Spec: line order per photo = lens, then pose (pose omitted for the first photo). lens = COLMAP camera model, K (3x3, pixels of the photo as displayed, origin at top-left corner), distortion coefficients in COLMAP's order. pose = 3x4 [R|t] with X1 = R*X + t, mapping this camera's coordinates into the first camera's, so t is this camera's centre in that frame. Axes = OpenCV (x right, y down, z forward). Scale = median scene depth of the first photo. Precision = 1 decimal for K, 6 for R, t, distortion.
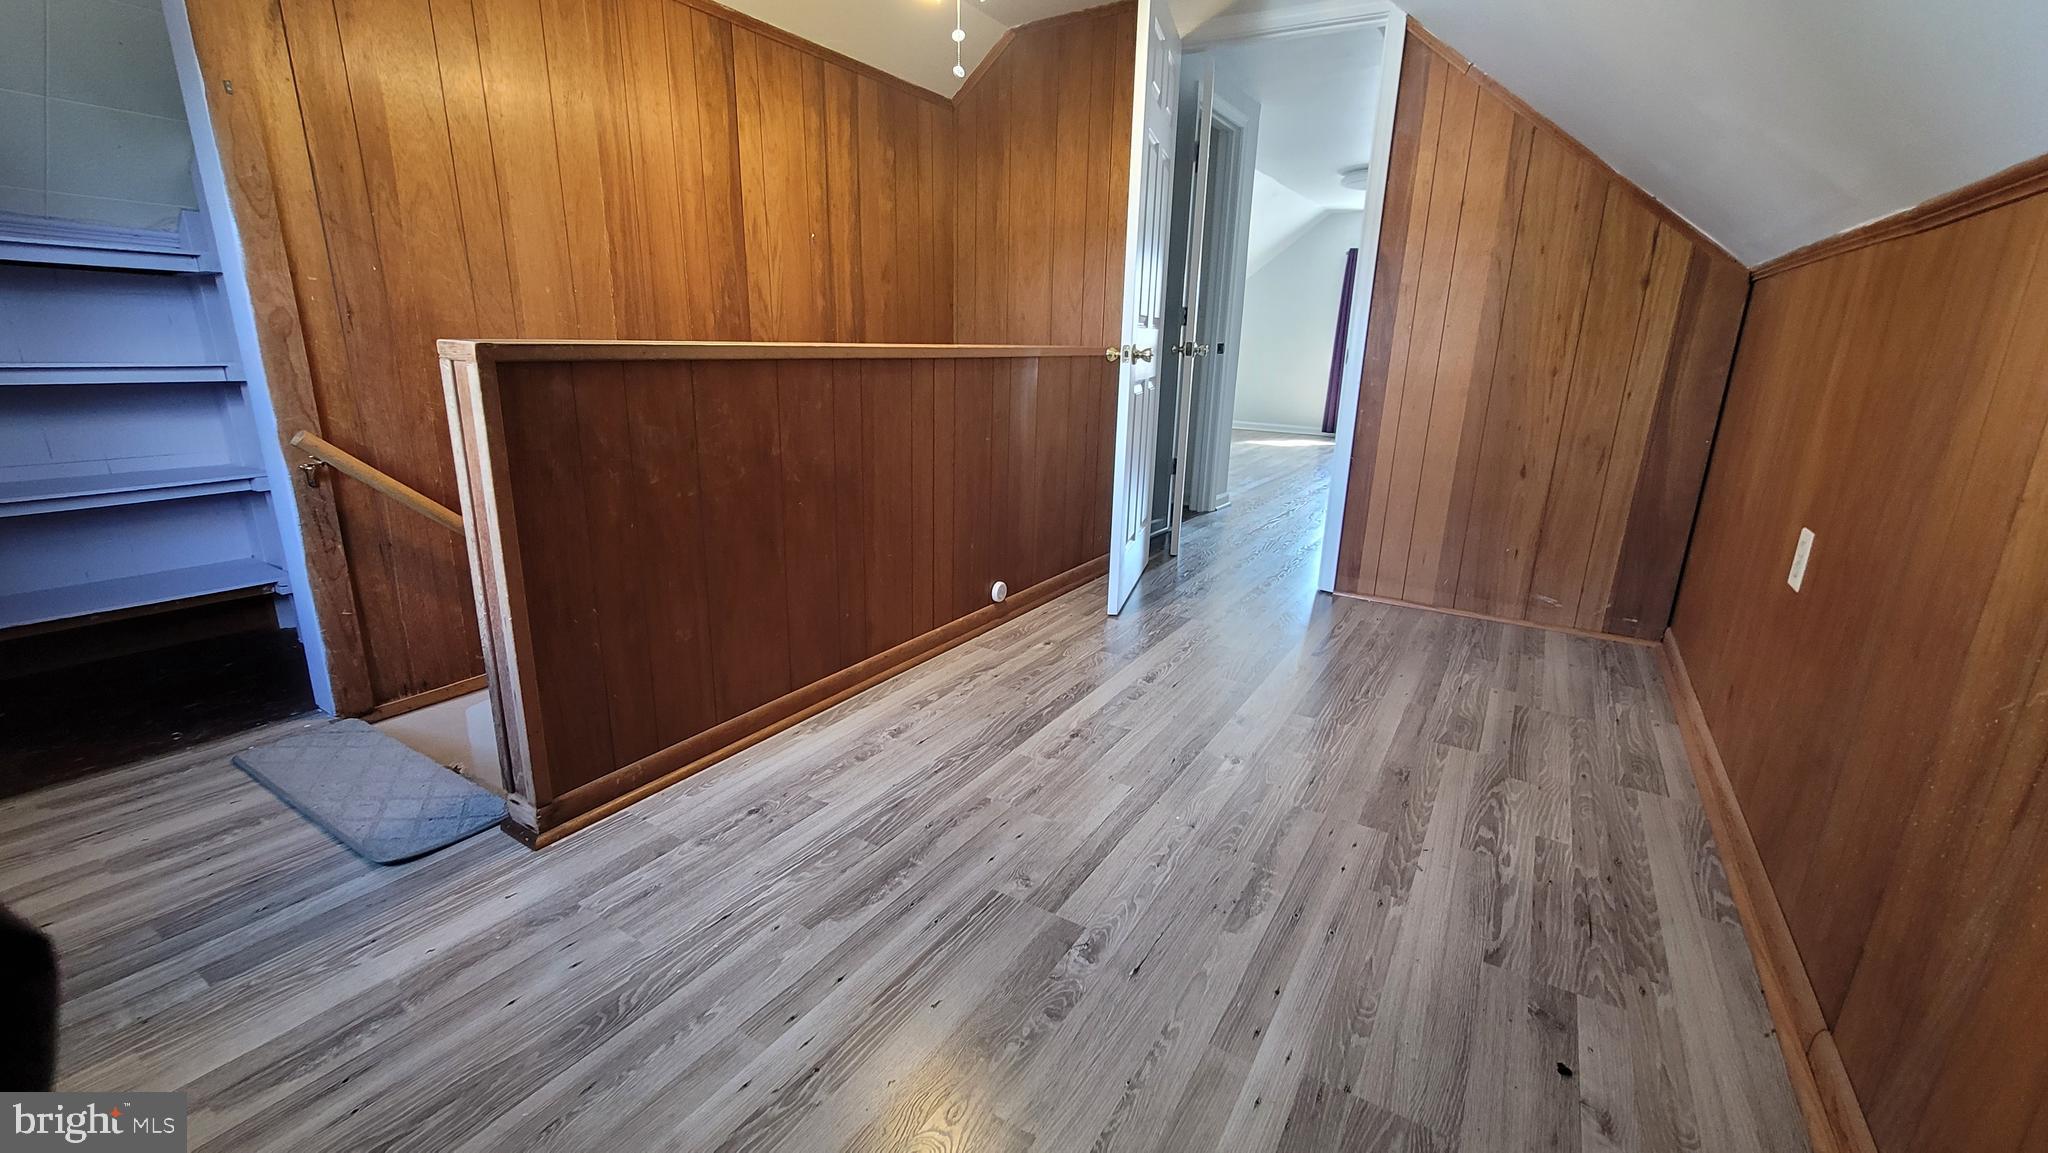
lens RADIAL K [[833.5, 0, 1023.9], [0, 833.5, 575.2], [0, 0, 1]] dist [-0.006560, 0.001325]
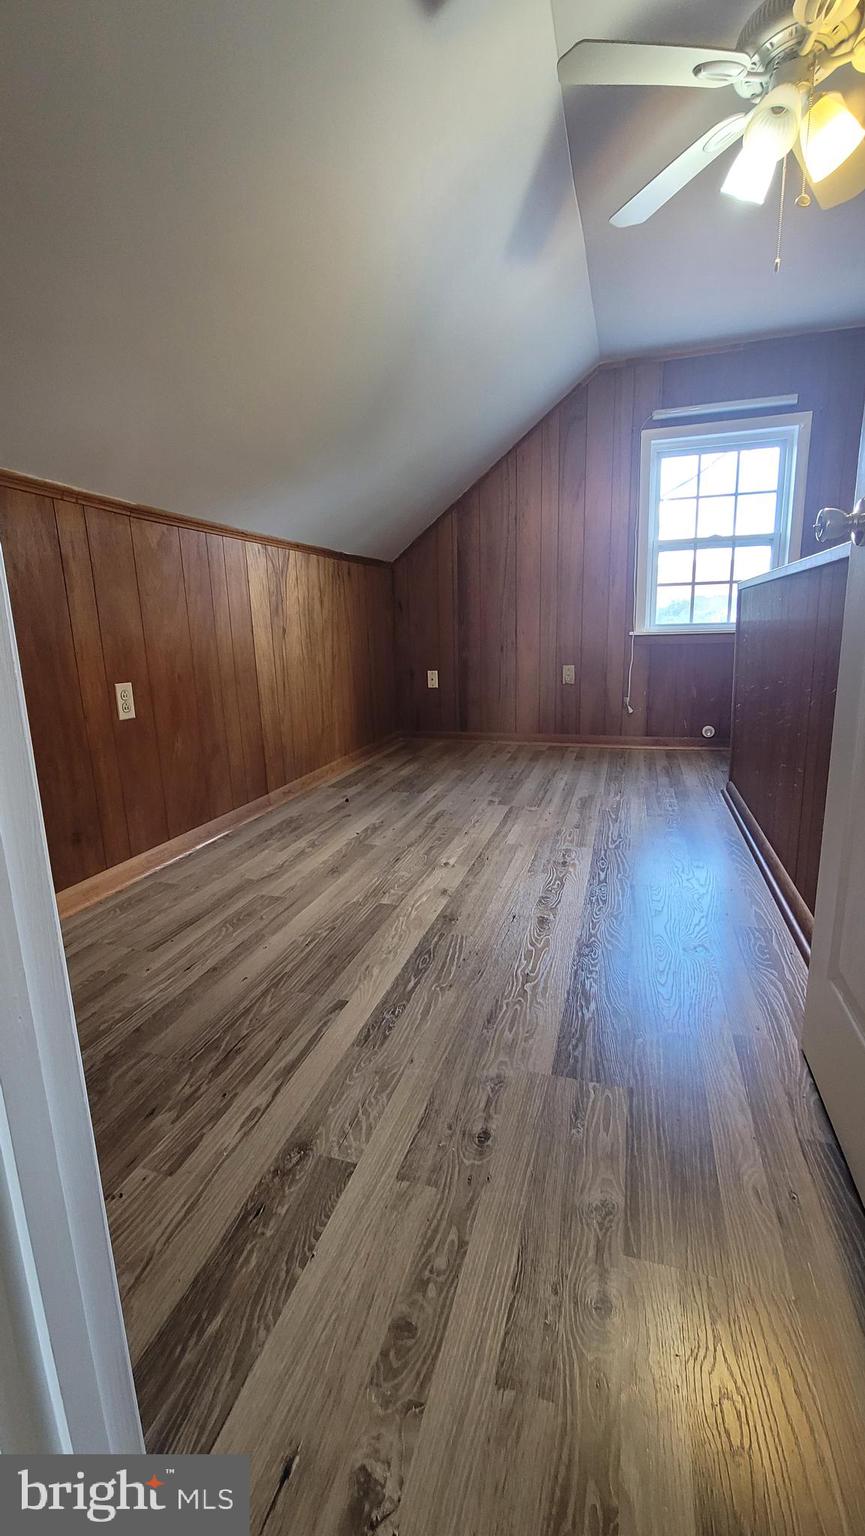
lens RADIAL K [[625.1, 0, 427.4], [0, 625.1, 772.4], [0, 0, 1]] dist [-0.006560, 0.001325]
pose [[-0.971233, 0.059550, -0.230566, 0.580006], [-0.057895, 0.880129, 0.471191, -0.461458], [0.230988, 0.470985, -0.851362, 2.027839]]
